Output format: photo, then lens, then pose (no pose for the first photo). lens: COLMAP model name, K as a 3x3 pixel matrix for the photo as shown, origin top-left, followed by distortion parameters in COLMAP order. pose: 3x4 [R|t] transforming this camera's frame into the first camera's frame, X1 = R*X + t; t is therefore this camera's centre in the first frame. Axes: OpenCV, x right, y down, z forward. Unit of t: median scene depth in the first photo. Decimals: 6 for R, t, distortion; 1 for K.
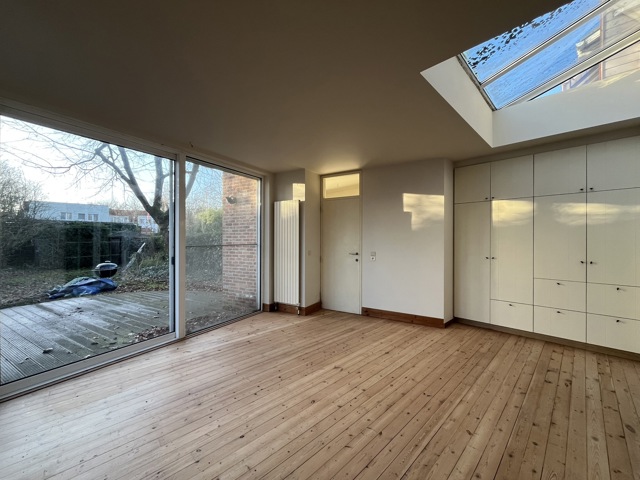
lens RADIAL K [[259.2, 0, 322.0], [0, 259.2, 239.5], [0, 0, 1]] dist [-0.000744, -0.000229]
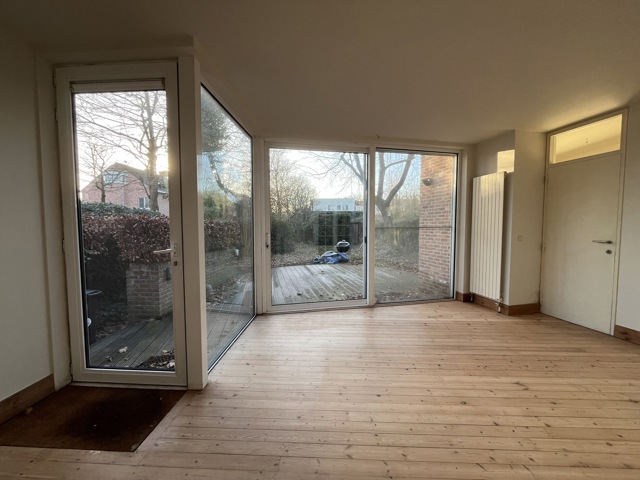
lens RADIAL K [[259.2, 0, 322.0], [0, 259.2, 239.5], [0, 0, 1]] dist [-0.000744, -0.000229]
pose [[0.680952, 0.039056, -0.731286, 0.119689], [0.002943, 0.998423, 0.056063, 0.010286], [0.732322, -0.040328, 0.679763, 0.034092]]
